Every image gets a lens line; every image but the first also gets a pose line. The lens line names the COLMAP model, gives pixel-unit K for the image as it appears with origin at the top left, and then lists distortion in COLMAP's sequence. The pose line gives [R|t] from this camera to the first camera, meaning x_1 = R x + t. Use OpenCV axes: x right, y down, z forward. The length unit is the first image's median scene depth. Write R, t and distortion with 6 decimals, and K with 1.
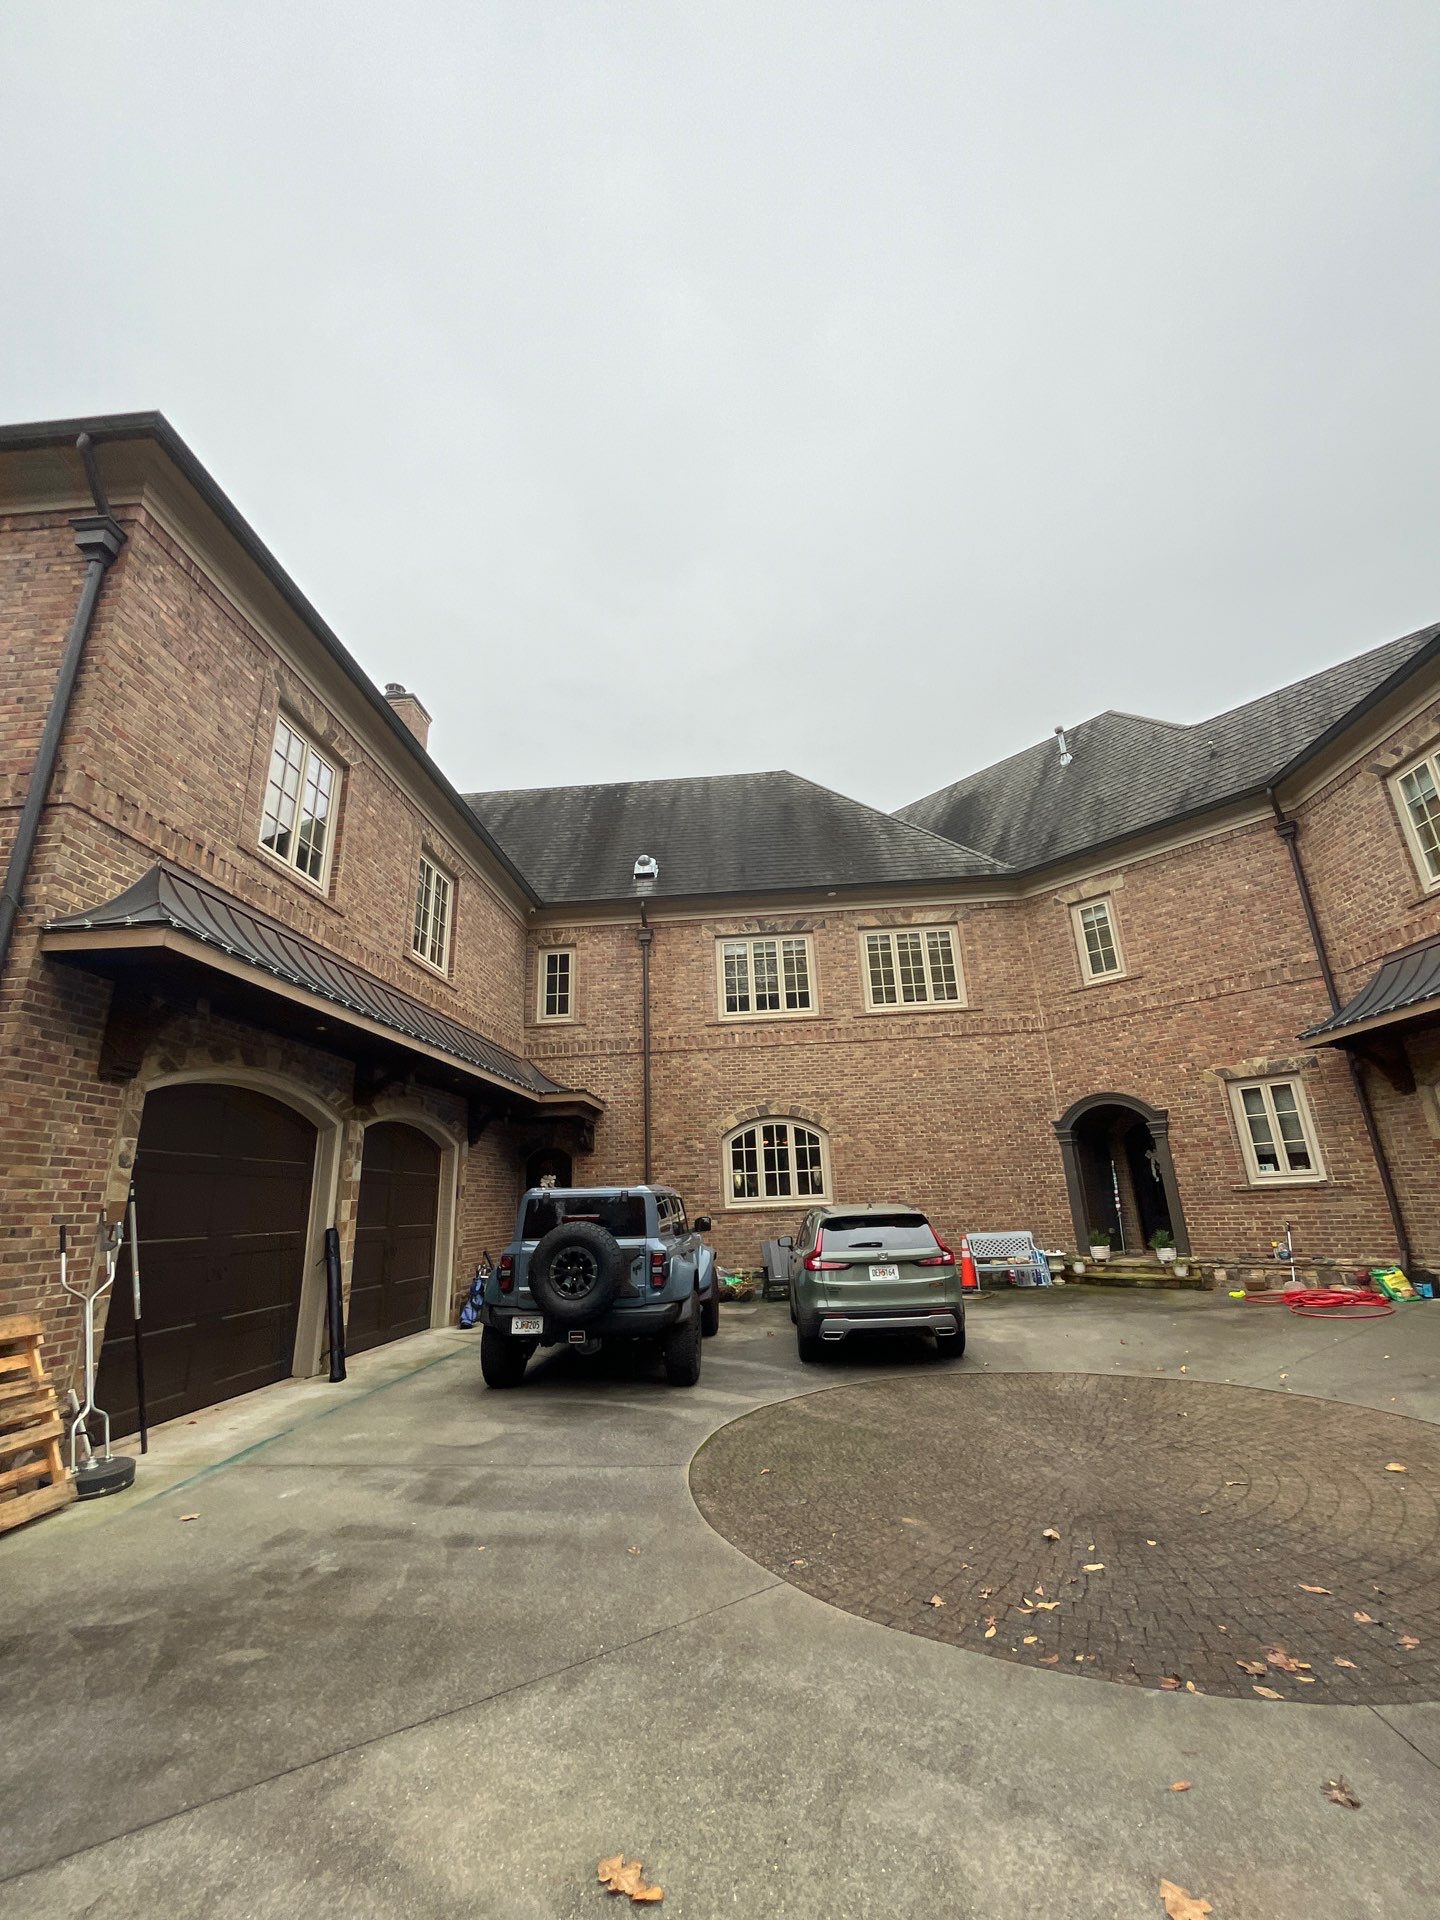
lens RADIAL K [[783.7, 0, 722.0], [0, 783.7, 957.7], [0, 0, 1]] dist [-0.002866, -0.000211]
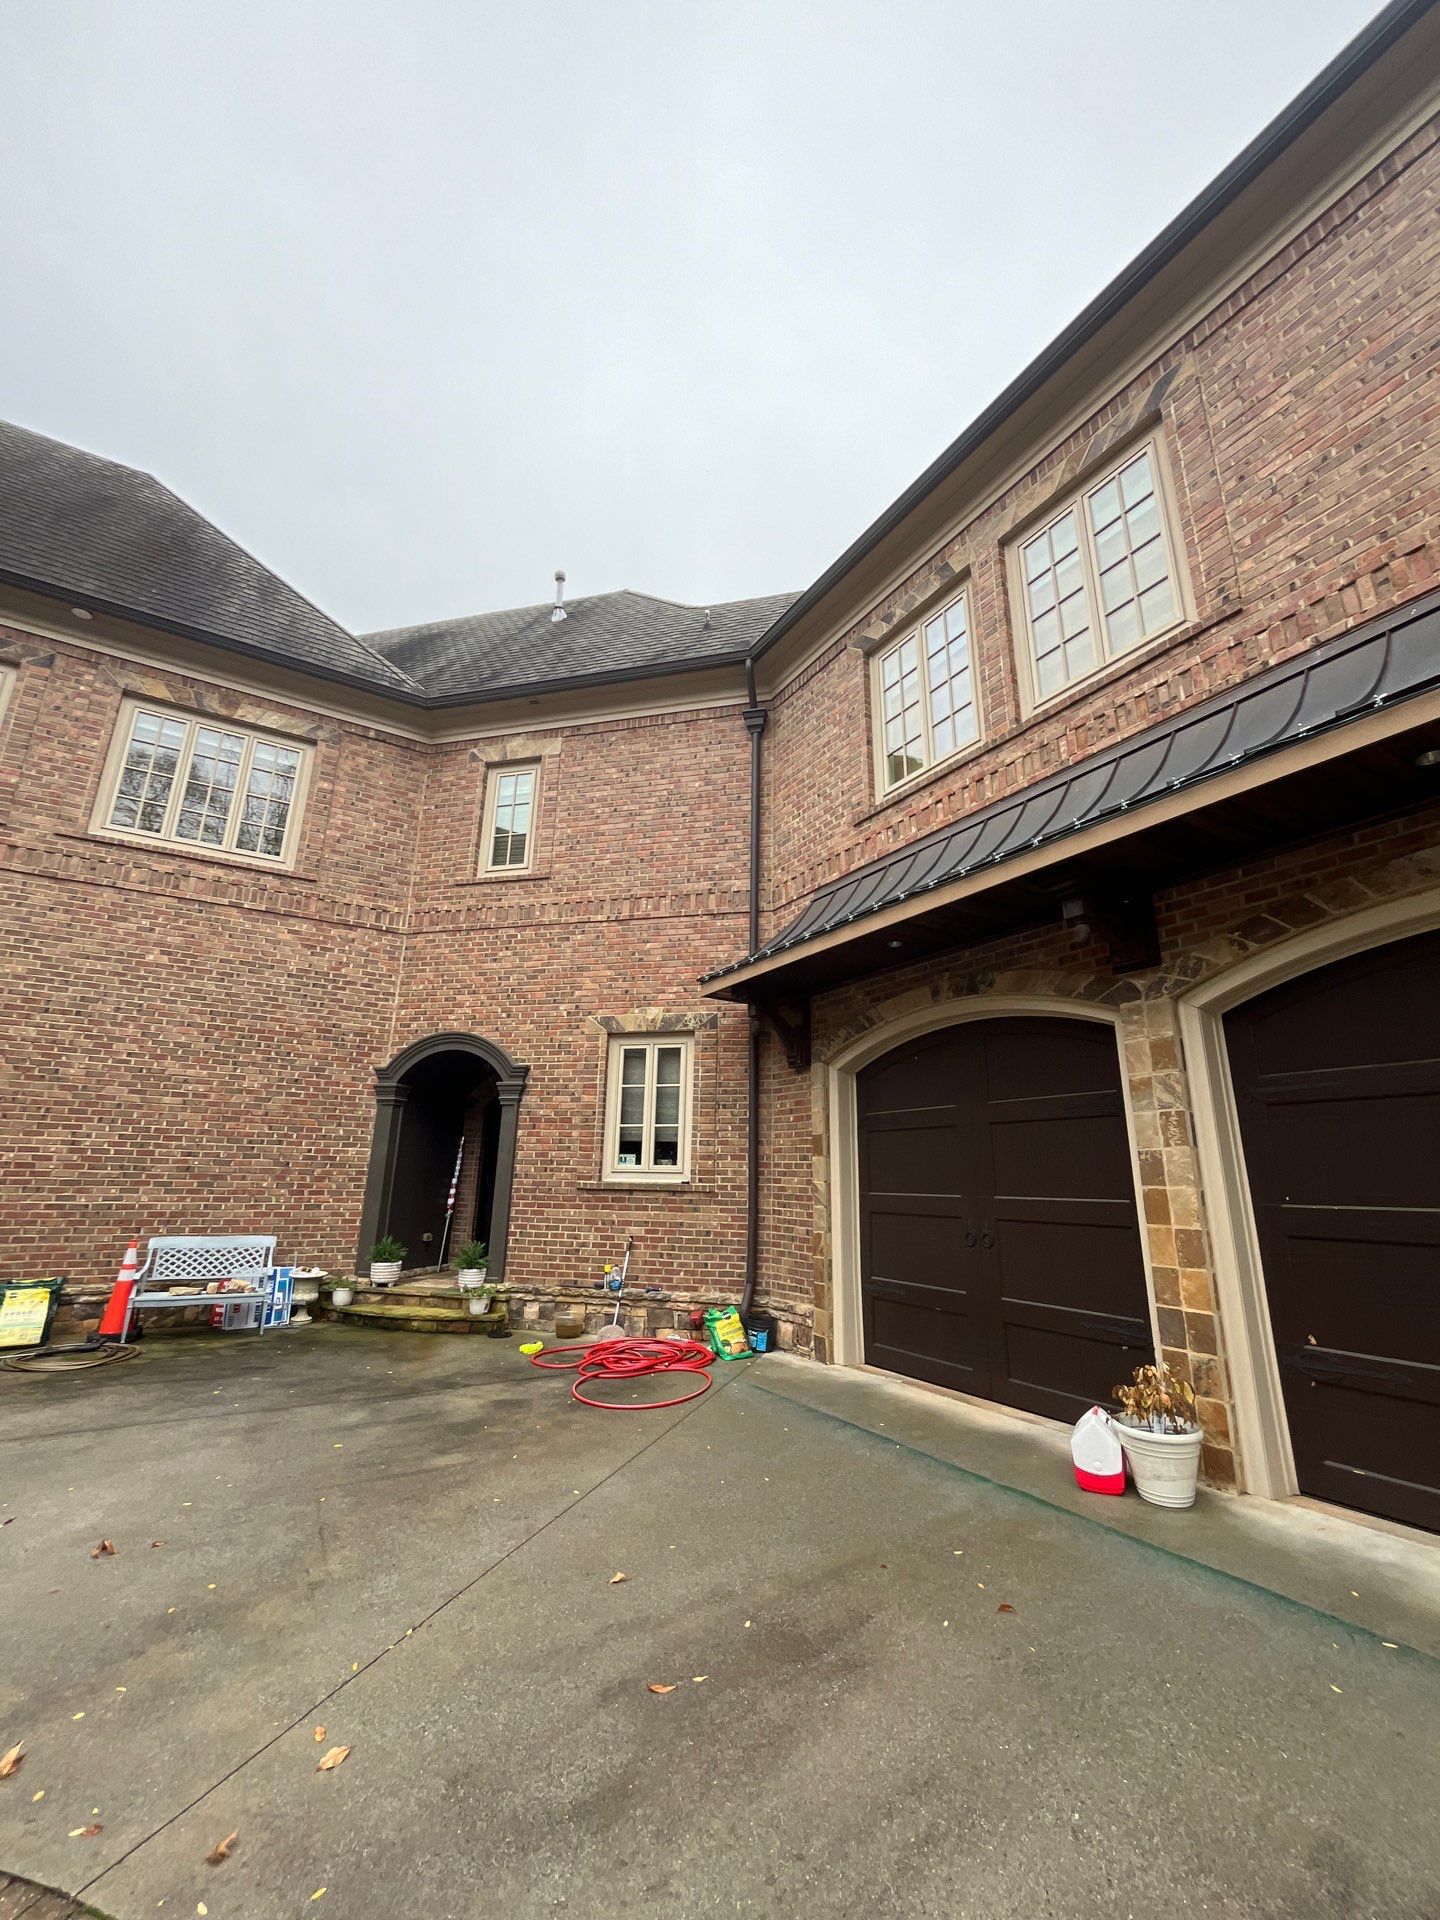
lens RADIAL K [[783.7, 0, 722.0], [0, 783.7, 957.7], [0, 0, 1]] dist [-0.002866, -0.000211]
pose [[0.819408, 0.211681, 0.532692, 0.408156], [-0.221598, 0.974043, -0.046194, 0.121685], [-0.528644, -0.080192, 0.845047, 0.431699]]
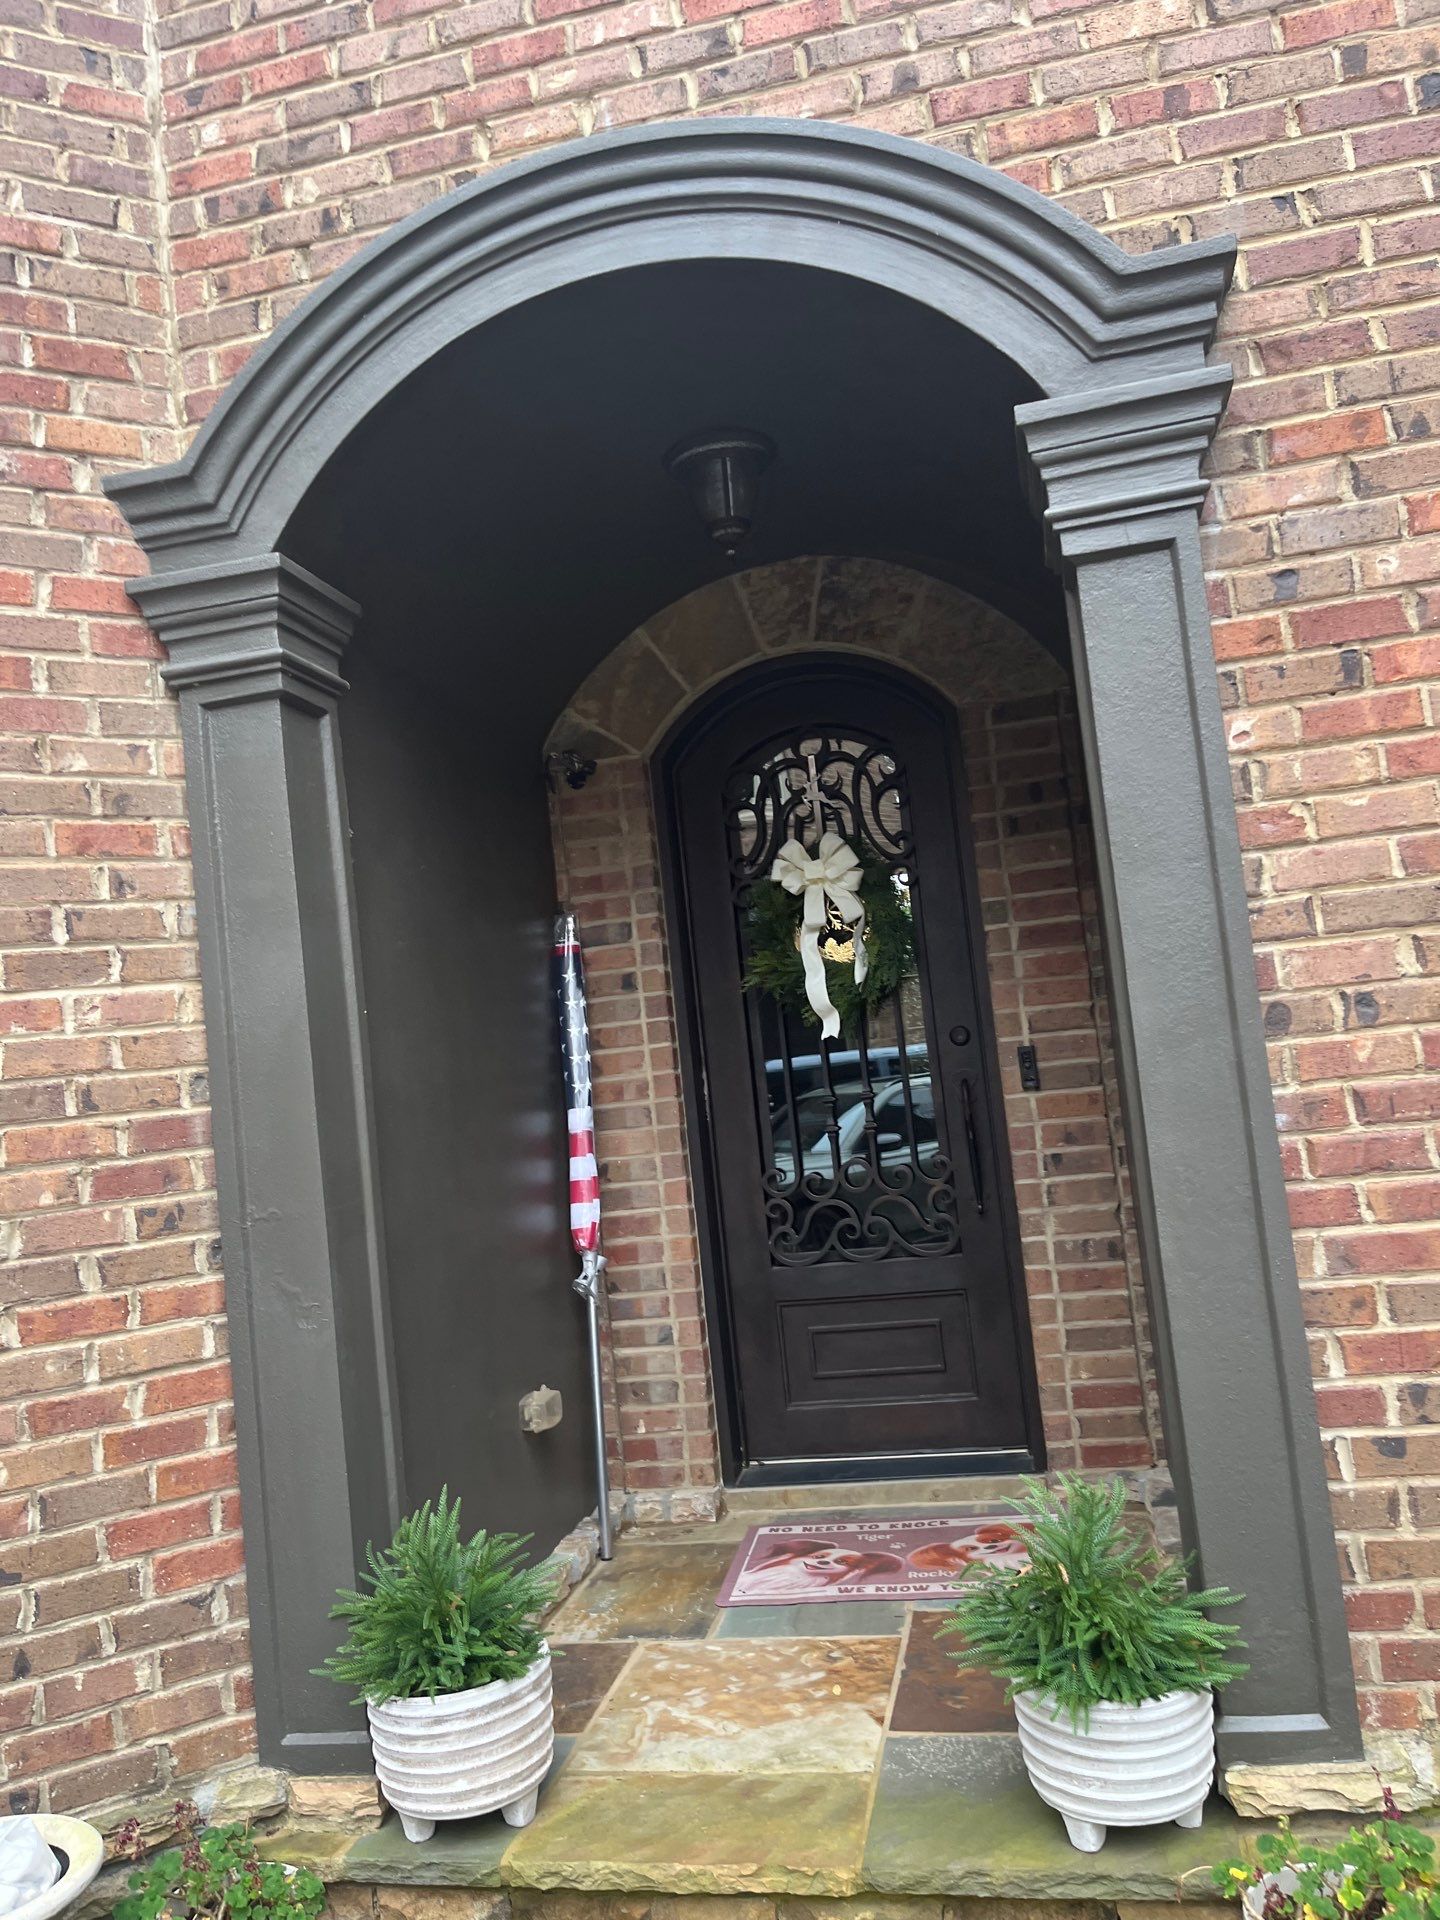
lens RADIAL K [[1457.4, 0, 716.4], [0, 1457.4, 969.8], [0, 0, 1]] dist [0.004617, 0.001447]
pose [[0.808582, 0.000090, 0.588383, 0.522848], [-0.108221, 0.982962, 0.148572, 0.328213], [-0.578345, -0.183808, 0.794815, 1.112710]]
